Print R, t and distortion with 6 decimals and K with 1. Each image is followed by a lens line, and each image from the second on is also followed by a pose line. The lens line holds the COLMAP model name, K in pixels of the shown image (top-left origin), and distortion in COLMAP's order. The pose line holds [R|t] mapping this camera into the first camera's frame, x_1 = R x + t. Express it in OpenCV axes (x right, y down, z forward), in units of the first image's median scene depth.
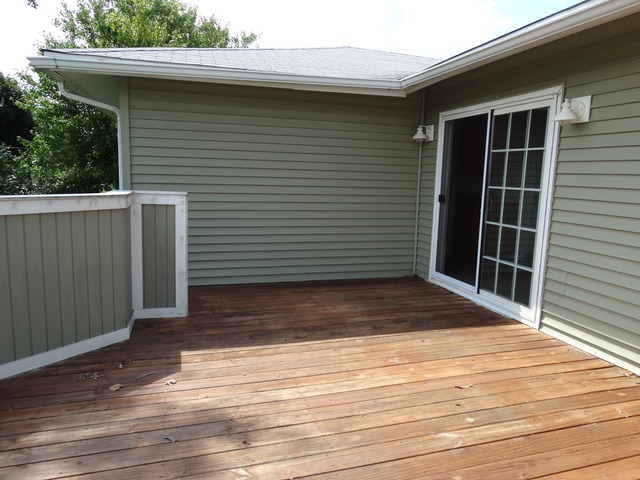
lens RADIAL K [[457.2, 0, 320.0], [0, 457.2, 240.0], [0, 0, 1]] dist [-0.015719, 0.004810]
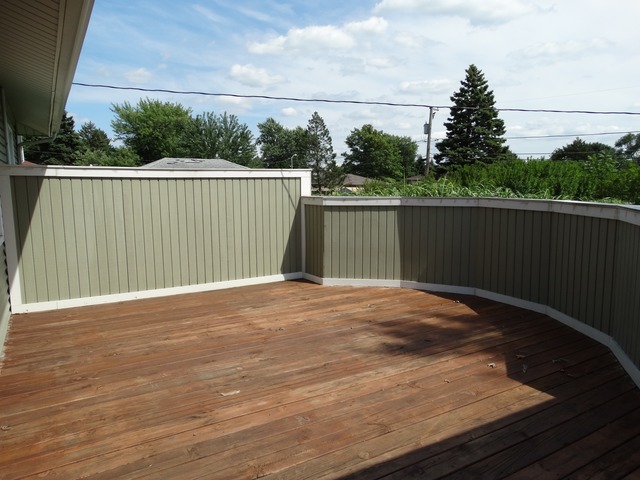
lens RADIAL K [[457.2, 0, 320.0], [0, 457.2, 240.0], [0, 0, 1]] dist [-0.015719, 0.004810]
pose [[-0.968609, 0.014716, -0.248151, 0.381347], [-0.050859, 0.965399, 0.255769, -0.270377], [0.243329, 0.260361, -0.934346, 1.950912]]
